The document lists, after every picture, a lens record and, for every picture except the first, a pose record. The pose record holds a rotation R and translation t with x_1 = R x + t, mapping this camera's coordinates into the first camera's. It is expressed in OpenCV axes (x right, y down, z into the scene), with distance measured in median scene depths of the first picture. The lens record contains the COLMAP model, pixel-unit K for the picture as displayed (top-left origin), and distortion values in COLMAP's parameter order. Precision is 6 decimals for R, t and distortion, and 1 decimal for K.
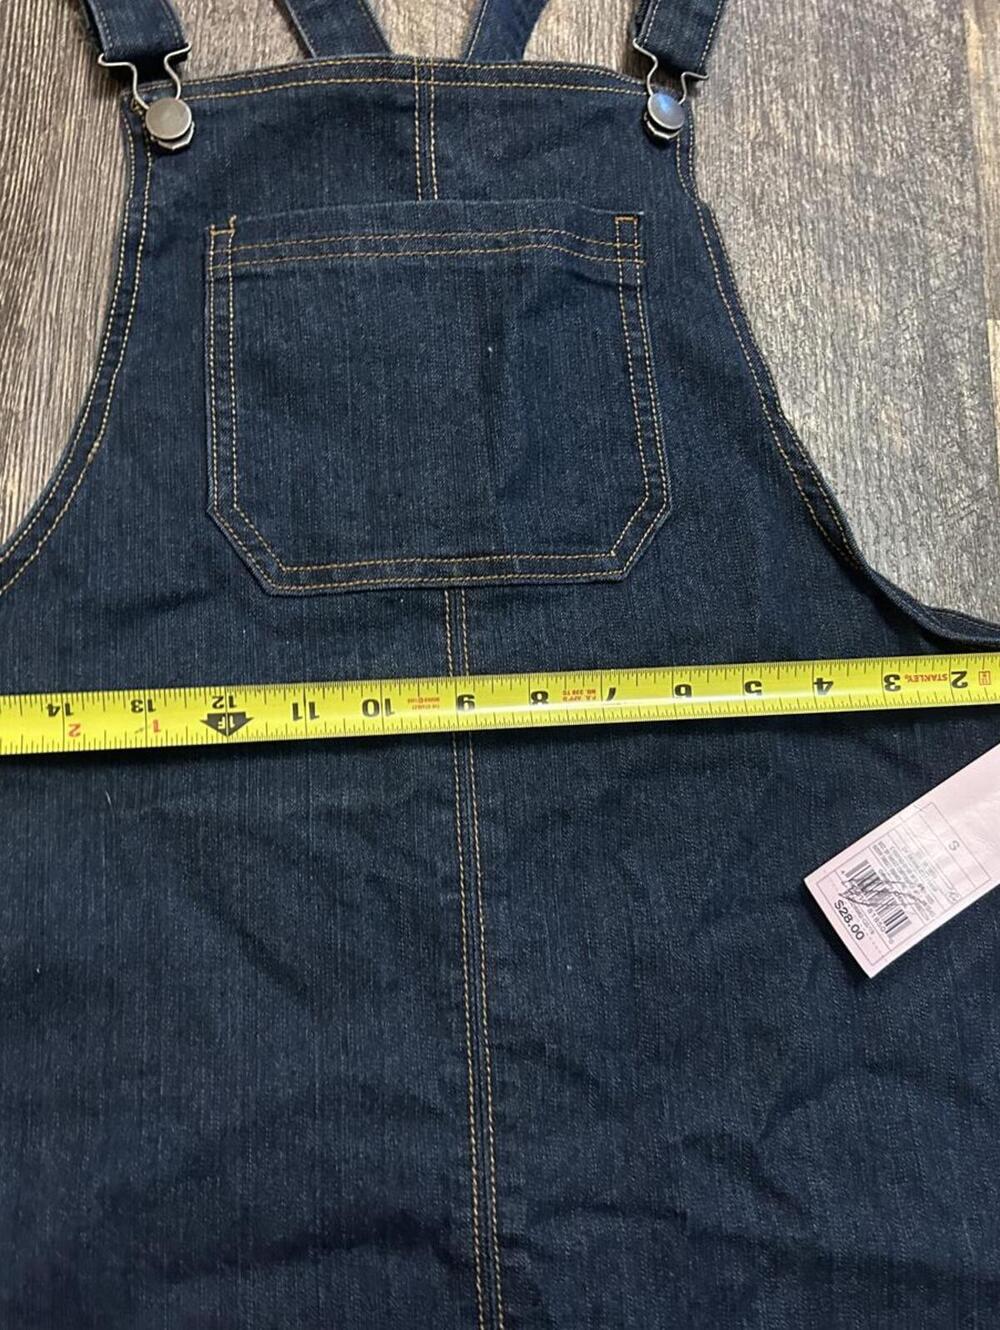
lens RADIAL K [[1353.8, 0, 499.1], [0, 1353.8, 661.6], [0, 0, 1]] dist [-0.007818, 0.000000]
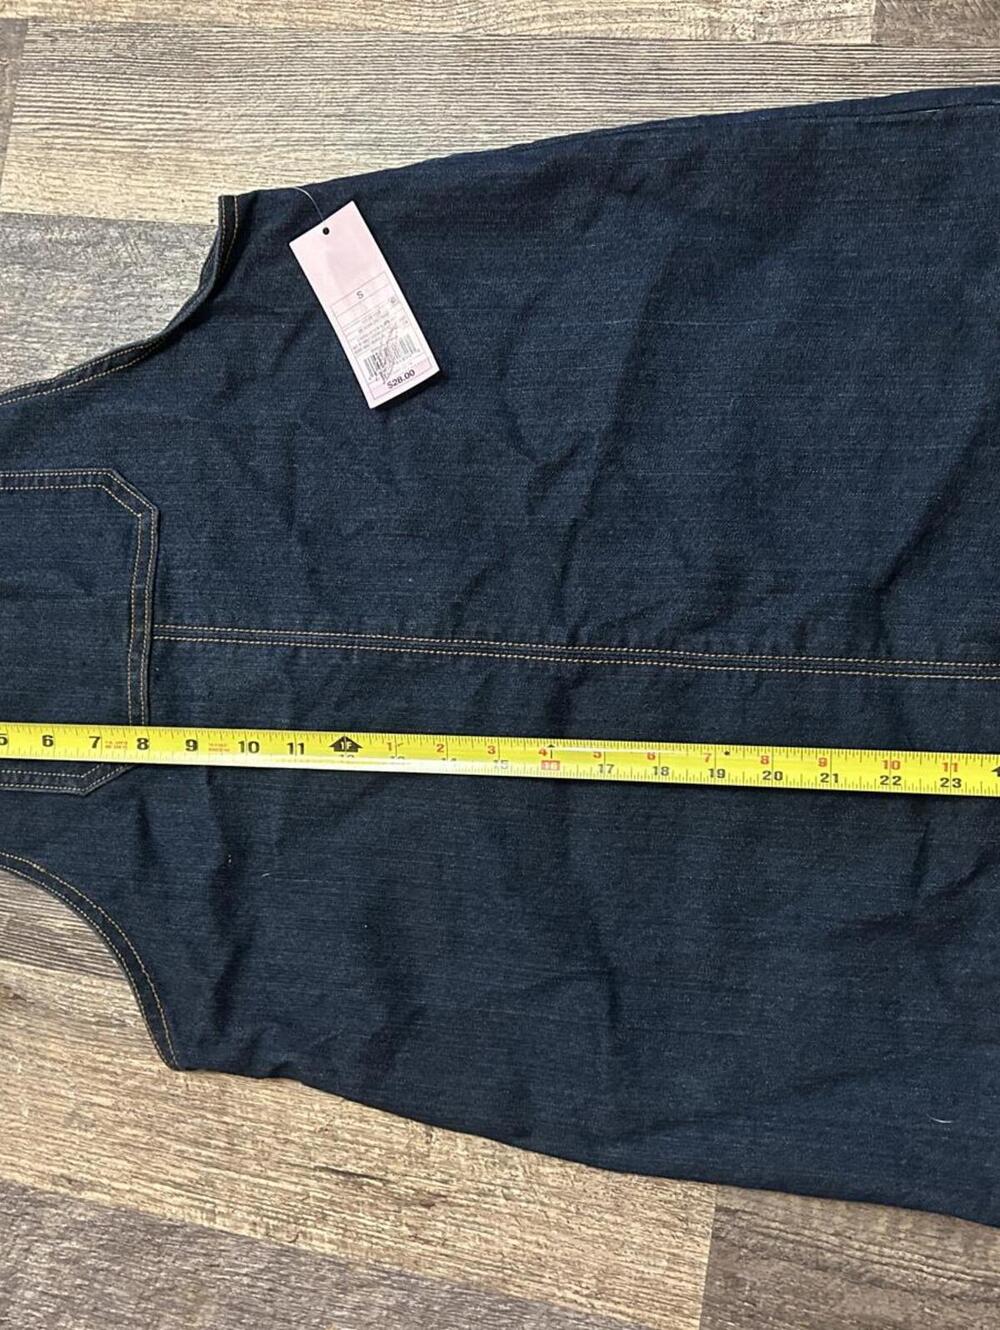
lens RADIAL K [[1353.8, 0, 503.6], [0, 1353.8, 687.8], [0, 0, 1]] dist [-0.007818, 0.000000]
pose [[0.099442, -0.988653, -0.112587, 0.106403], [0.994948, 0.097230, 0.024991, 0.286395], [-0.013761, -0.114504, 0.993328, -0.431668]]
